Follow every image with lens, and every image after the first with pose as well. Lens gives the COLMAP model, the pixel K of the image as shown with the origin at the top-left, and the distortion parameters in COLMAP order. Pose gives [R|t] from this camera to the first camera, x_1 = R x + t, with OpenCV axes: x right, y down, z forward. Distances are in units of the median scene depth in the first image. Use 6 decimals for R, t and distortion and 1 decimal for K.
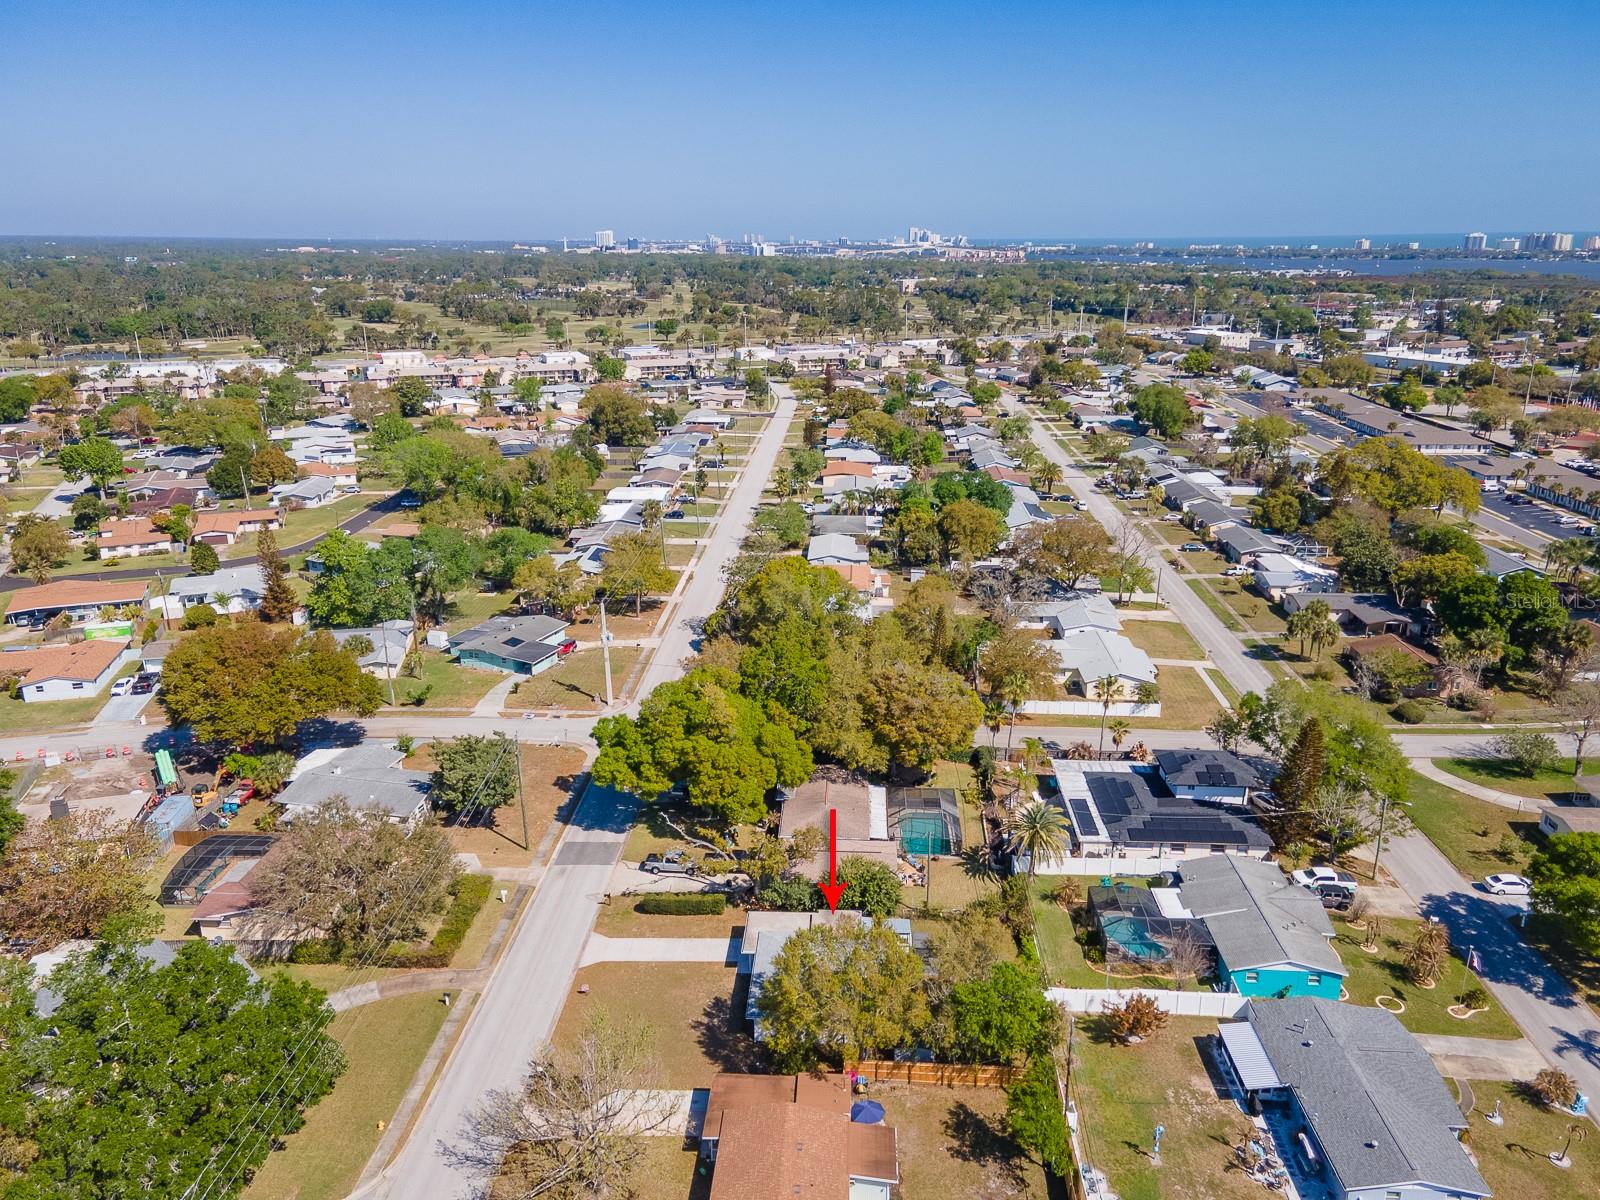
lens RADIAL K [[1146.0, 0, 800.0], [0, 1146.0, 600.0], [0, 0, 1]] dist [0.037620, -0.000349]
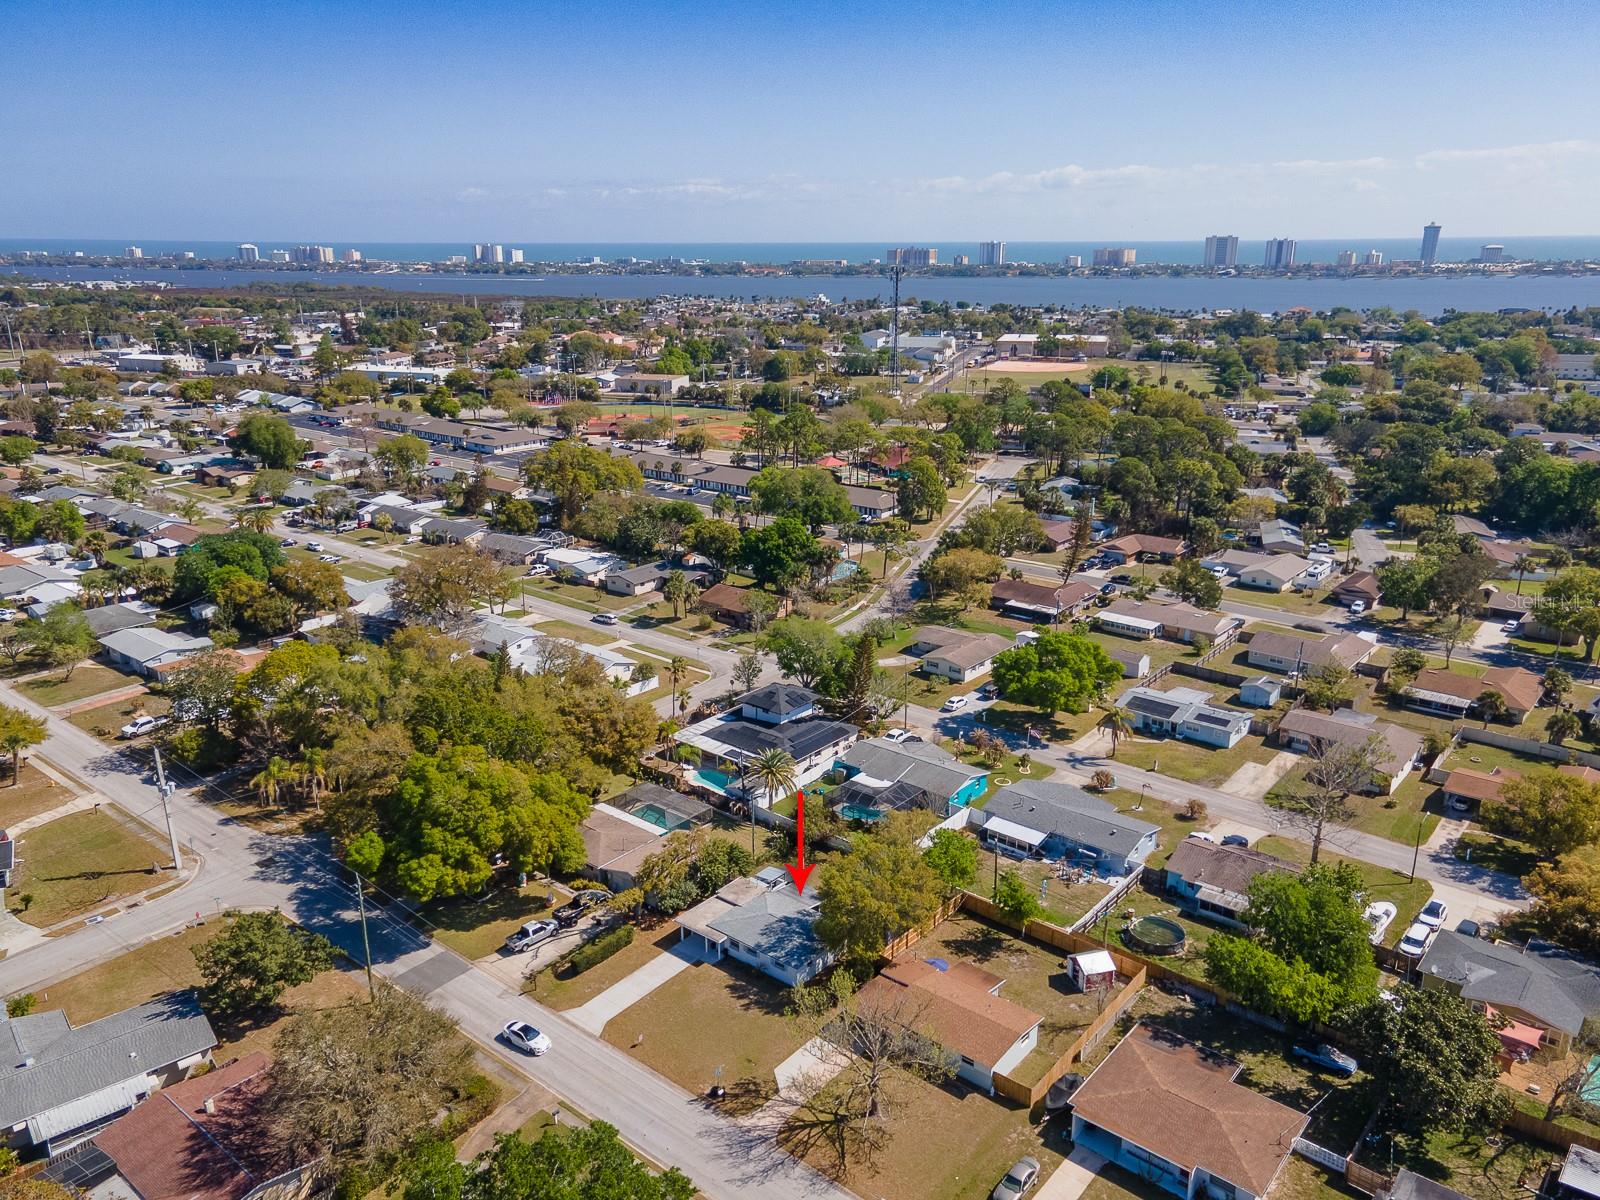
lens RADIAL K [[1170.2, 0, 795.3], [0, 1170.2, 604.3], [0, 0, 1]] dist [0.043276, -0.001762]
pose [[0.597550, -0.230670, 0.767936, -0.631550], [0.237861, 0.965611, 0.104961, -0.091698], [-0.765739, 0.119943, 0.631868, 0.133499]]
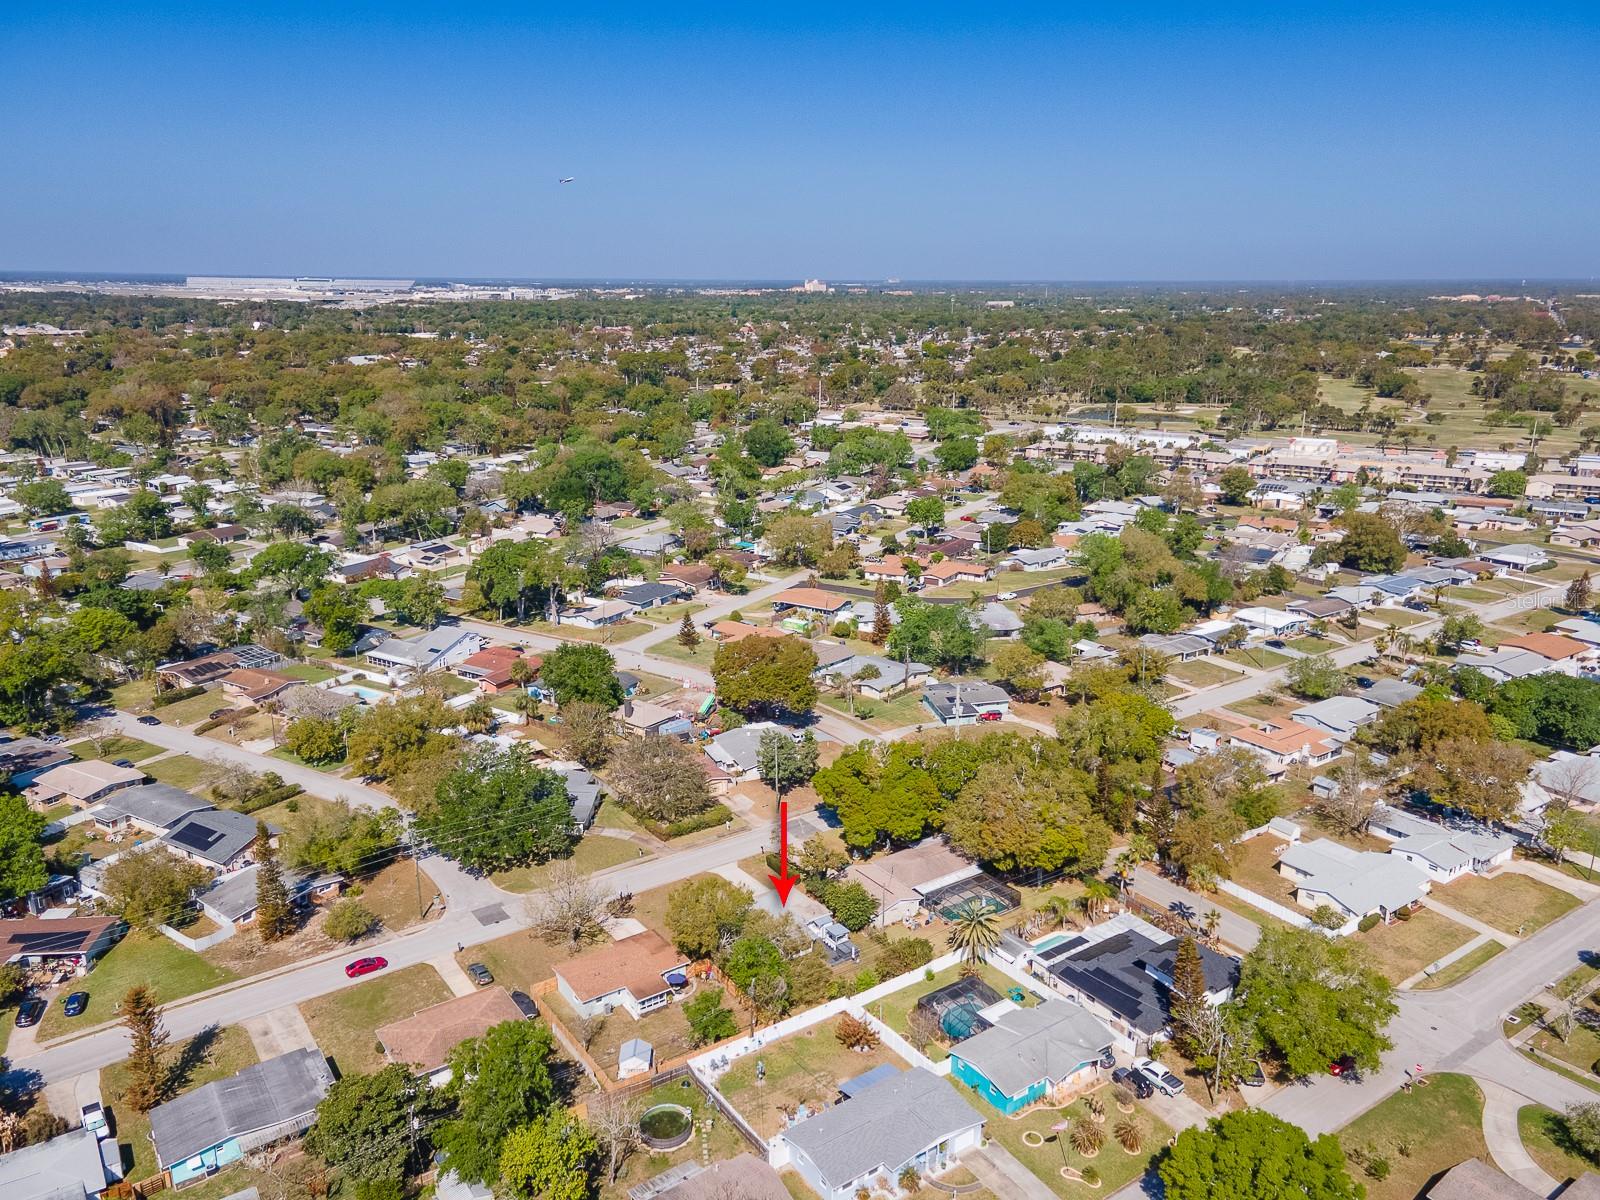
lens RADIAL K [[1170.2, 0, 795.3], [0, 1170.2, 604.3], [0, 0, 1]] dist [0.043276, -0.001762]
pose [[0.619236, 0.214122, -0.755445, 0.897860], [-0.242192, 0.967275, 0.075639, -0.180107], [0.746920, 0.136124, 0.650831, -0.065654]]
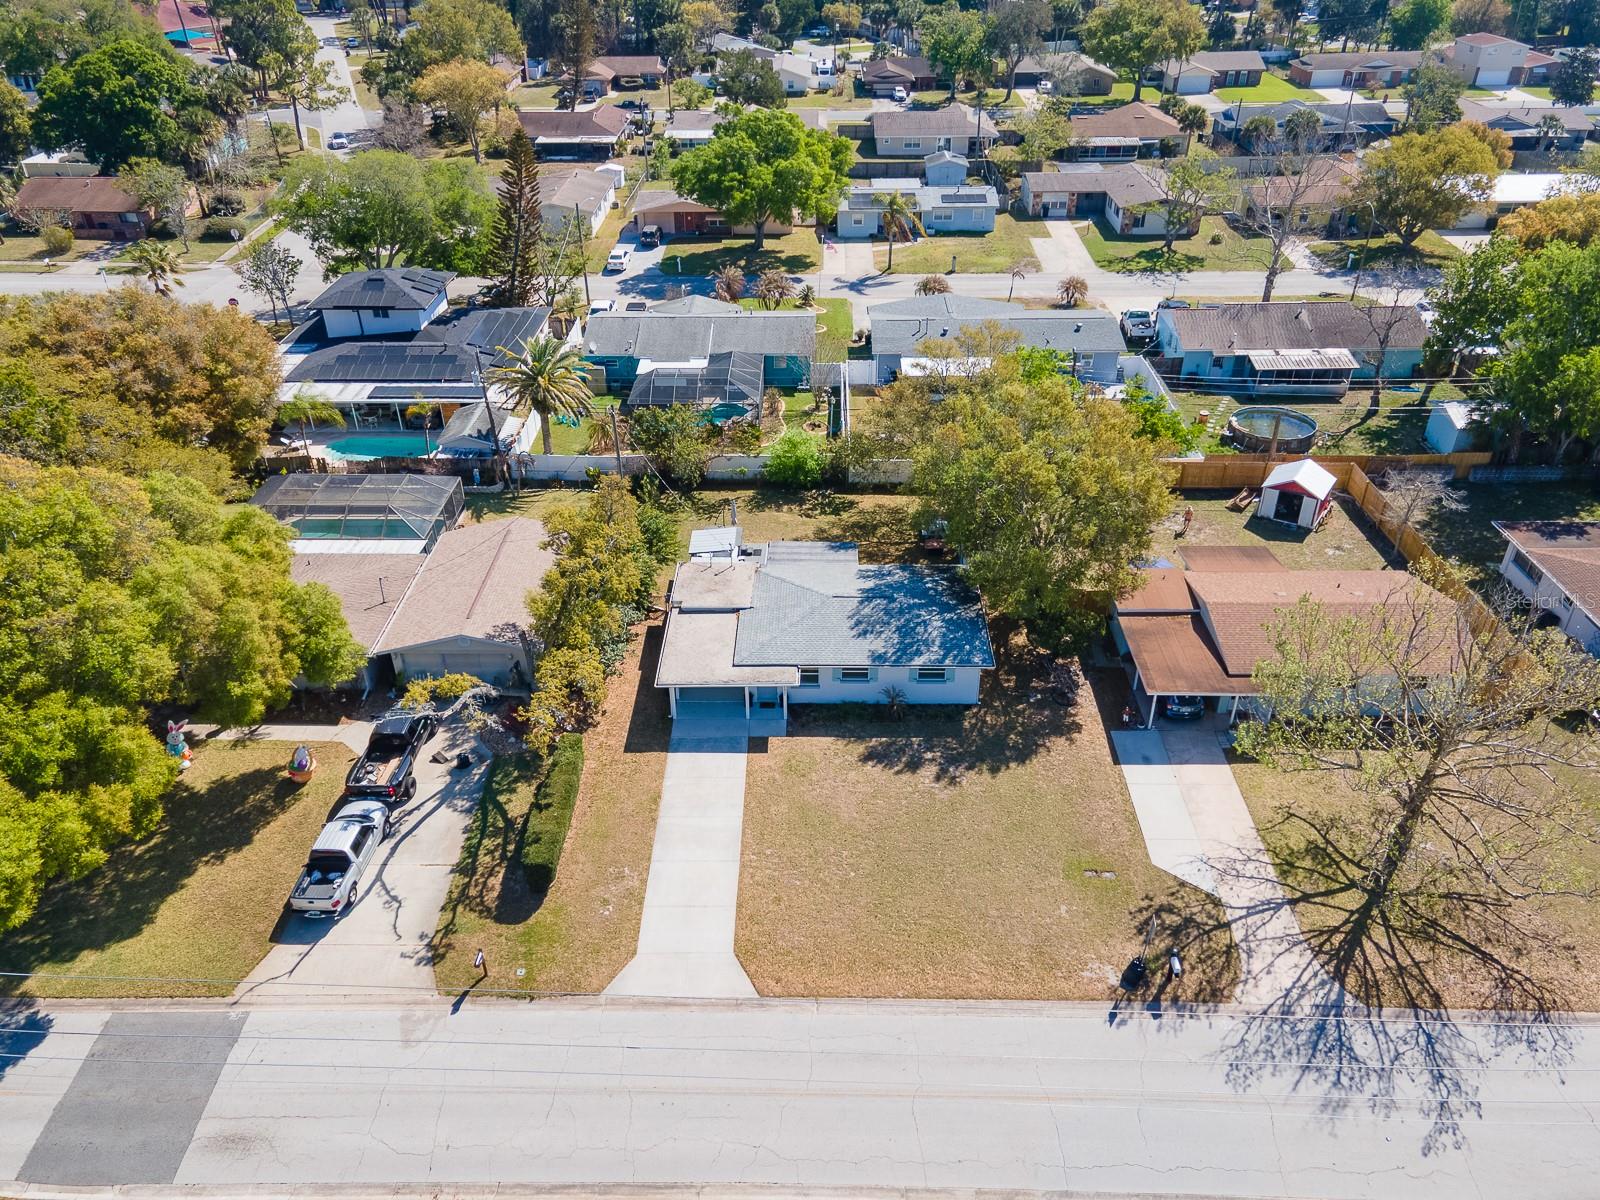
lens RADIAL K [[1170.2, 0, 795.3], [0, 1170.2, 604.3], [0, 0, 1]] dist [0.043276, -0.001762]
pose [[-0.024125, -0.536157, 0.843773, -0.365330], [0.310977, 0.798120, 0.516040, 0.005639], [-0.950111, 0.274844, 0.147478, 0.707441]]
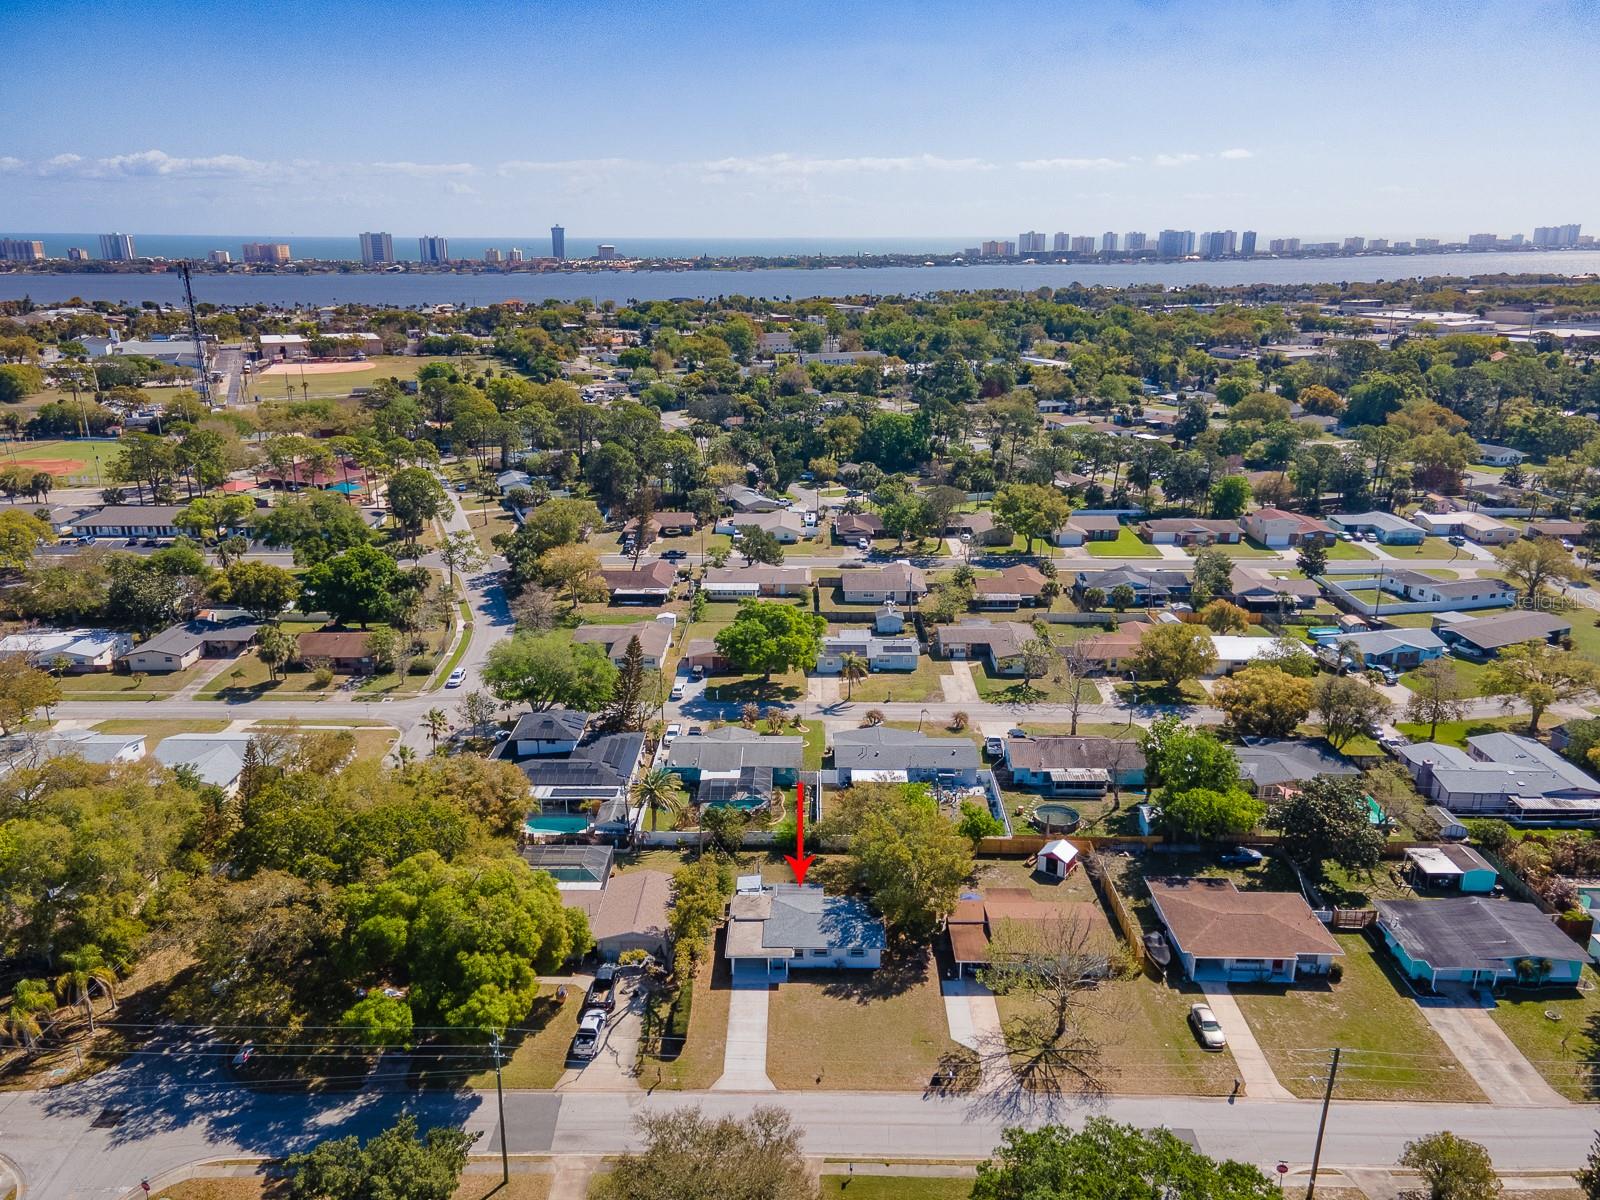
lens RADIAL K [[1146.2, 0, 790.4], [0, 1146.2, 625.1], [0, 0, 1]] dist [0.044929, -0.000130]
pose [[-0.026339, -0.312957, 0.949402, -0.764115], [0.303332, 0.902451, 0.305896, -0.241216], [-0.952521, 0.296041, 0.071160, 0.643792]]
